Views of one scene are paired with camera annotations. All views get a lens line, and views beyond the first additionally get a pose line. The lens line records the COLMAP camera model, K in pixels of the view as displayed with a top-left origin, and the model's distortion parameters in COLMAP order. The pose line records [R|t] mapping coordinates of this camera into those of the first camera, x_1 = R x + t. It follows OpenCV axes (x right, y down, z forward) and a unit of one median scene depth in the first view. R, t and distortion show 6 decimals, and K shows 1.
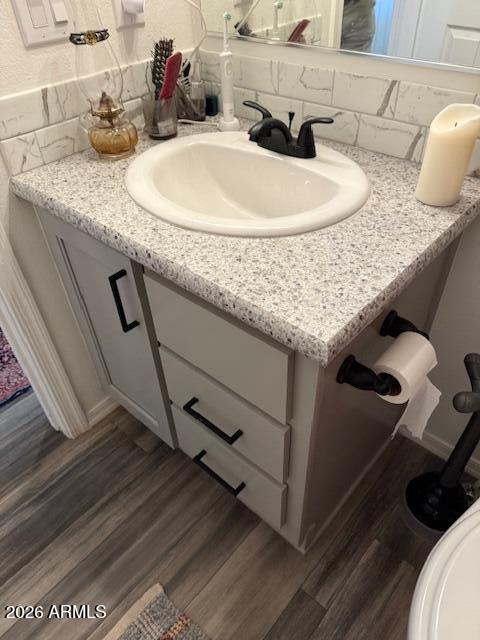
lens RADIAL K [[459.9, 0, 240.5], [0, 459.9, 320.5], [0, 0, 1]] dist [-0.001469, -0.001144]
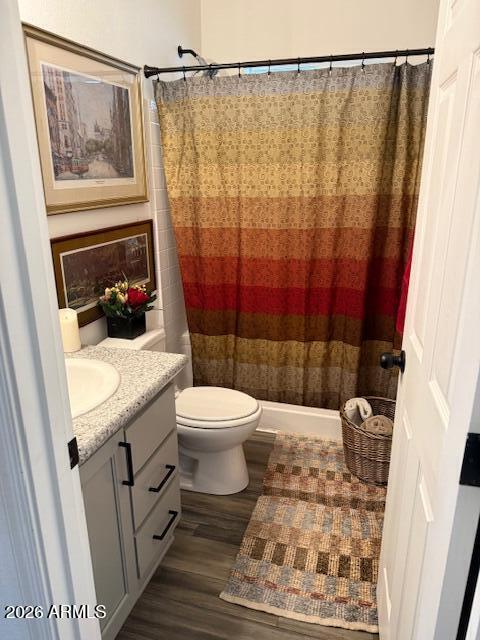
lens RADIAL K [[459.9, 0, 241.0], [0, 459.9, 320.5], [0, 0, 1]] dist [-0.001469, -0.001144]
pose [[-0.416450, -0.238733, 0.877255, -1.224398], [0.621341, 0.629668, 0.466319, -0.607750], [-0.663705, 0.739273, -0.113891, 0.448177]]
